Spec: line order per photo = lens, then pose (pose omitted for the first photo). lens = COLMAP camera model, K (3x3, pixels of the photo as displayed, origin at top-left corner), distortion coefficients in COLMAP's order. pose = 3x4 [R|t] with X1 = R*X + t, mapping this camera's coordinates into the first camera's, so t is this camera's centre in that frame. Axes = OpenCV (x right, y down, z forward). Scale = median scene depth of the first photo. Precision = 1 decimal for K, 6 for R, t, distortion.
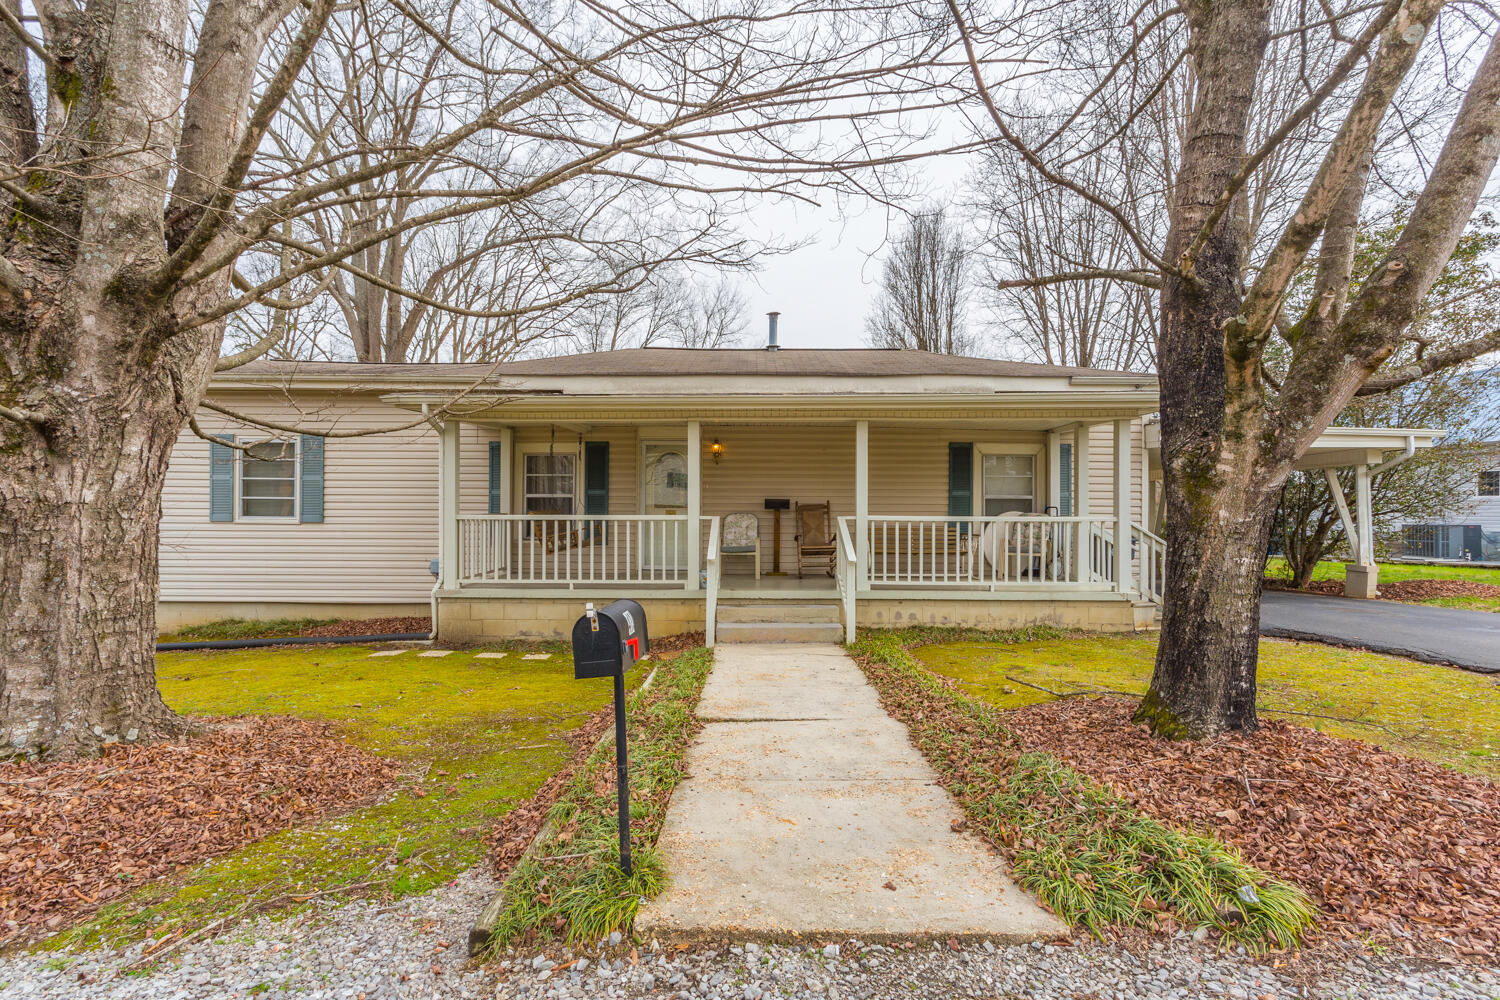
lens RADIAL K [[714.7, 0, 750.5], [0, 714.7, 504.7], [0, 0, 1]] dist [-0.005907, 0.006157]
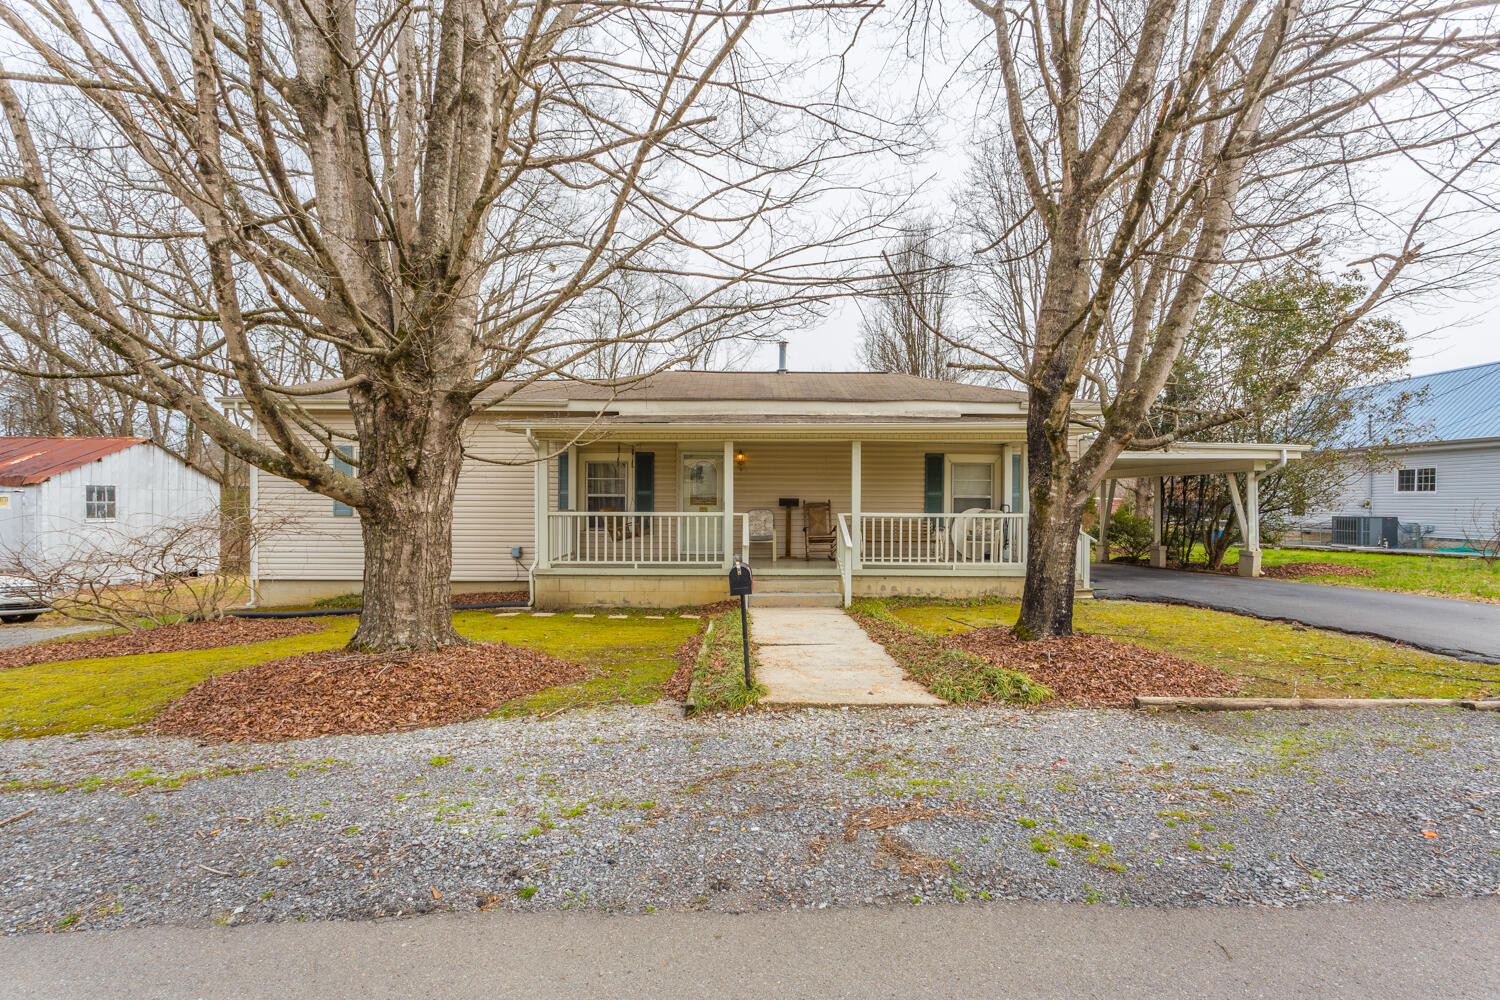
lens RADIAL K [[714.7, 0, 746.5], [0, 714.7, 509.7], [0, 0, 1]] dist [-0.005907, 0.006157]
pose [[0.999990, 0.000123, 0.004376, -0.050164], [-0.000218, 0.999761, 0.021854, -0.018496], [-0.004372, -0.021855, 0.999752, -0.303967]]
